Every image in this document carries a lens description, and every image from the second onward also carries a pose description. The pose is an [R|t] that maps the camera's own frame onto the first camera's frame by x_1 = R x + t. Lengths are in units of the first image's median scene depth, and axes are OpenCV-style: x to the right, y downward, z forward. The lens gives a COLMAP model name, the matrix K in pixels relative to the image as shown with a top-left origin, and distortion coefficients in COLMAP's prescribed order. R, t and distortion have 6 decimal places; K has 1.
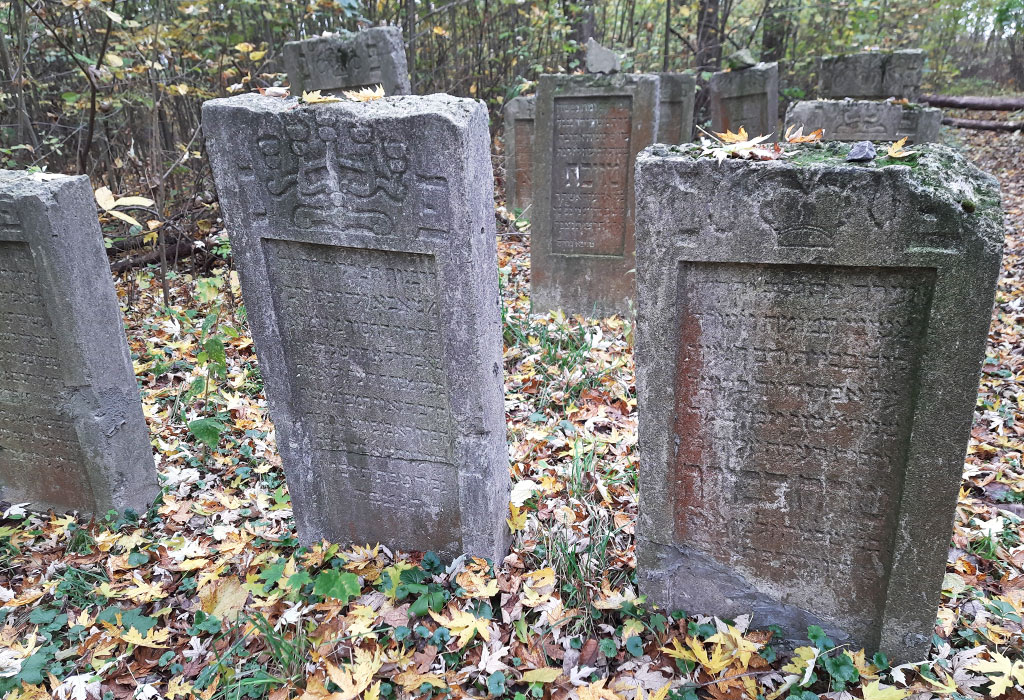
lens RADIAL K [[688.9, 0, 512.0], [0, 688.9, 350.0], [0, 0, 1]] dist [0.060843, -0.058498]
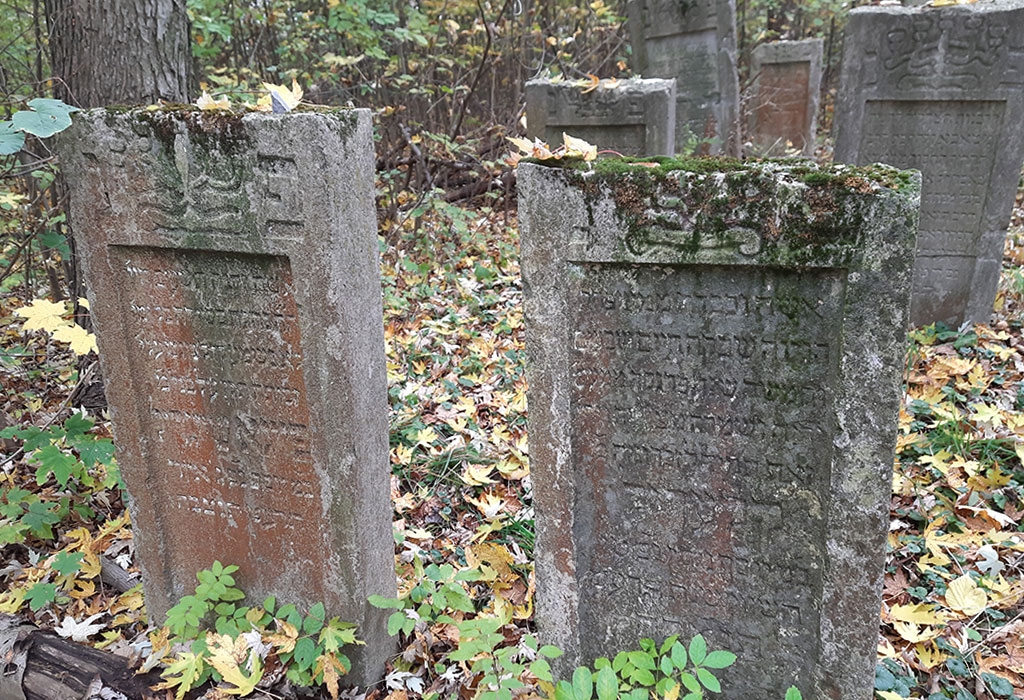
lens RADIAL K [[723.9, 0, 513.3], [0, 723.9, 339.7], [0, 0, 1]] dist [0.080214, -0.074303]
pose [[0.997240, -0.008188, -0.073799, -1.090768], [0.008001, 0.999964, -0.002826, 0.394502], [0.073820, 0.002228, 0.997269, -0.741832]]
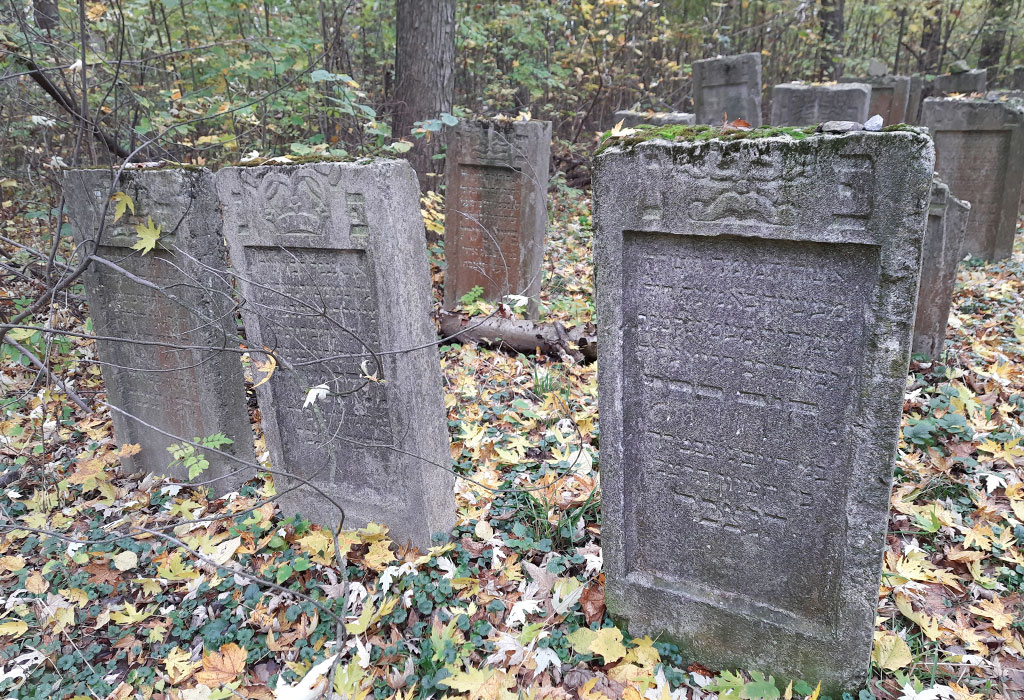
lens RADIAL K [[723.9, 0, 513.3], [0, 723.9, 339.7], [0, 0, 1]] dist [0.080214, -0.074303]
pose [[0.975936, 0.078131, -0.203580, -0.845738], [-0.084627, 0.996138, -0.023387, 1.016851], [0.200967, 0.040052, 0.978779, -2.584196]]
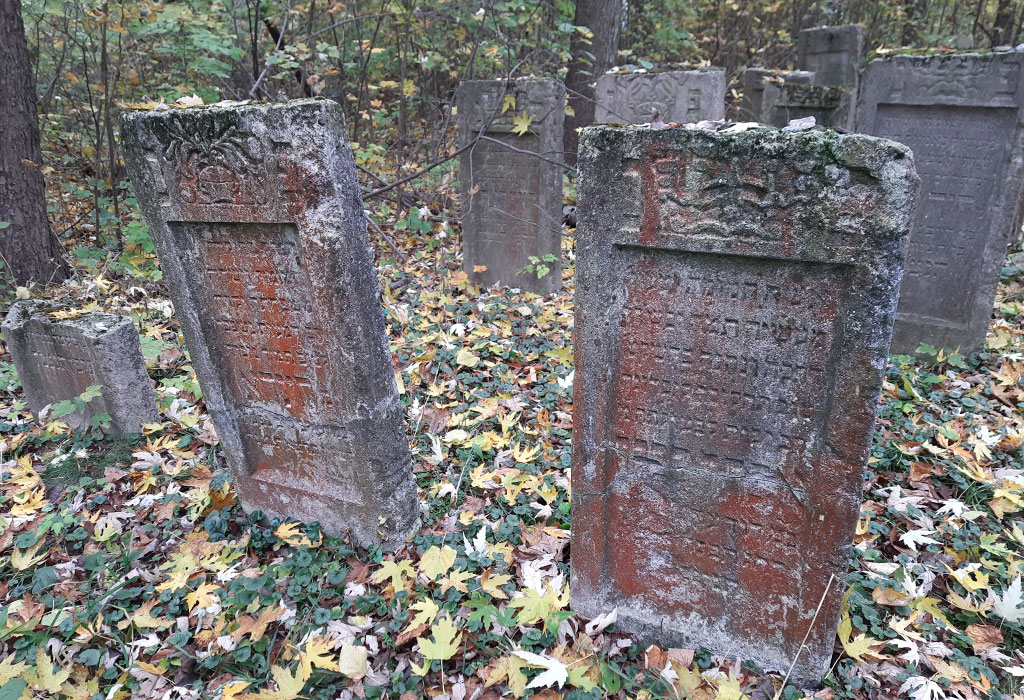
lens RADIAL K [[756.8, 0, 486.8], [0, 756.8, 369.6], [0, 0, 1]] dist [0.003171, -0.006441]
pose [[0.959794, 0.136751, -0.245143, -1.351804], [-0.131385, 0.990596, 0.038190, 1.626646], [0.248060, -0.004446, 0.968735, -3.860738]]
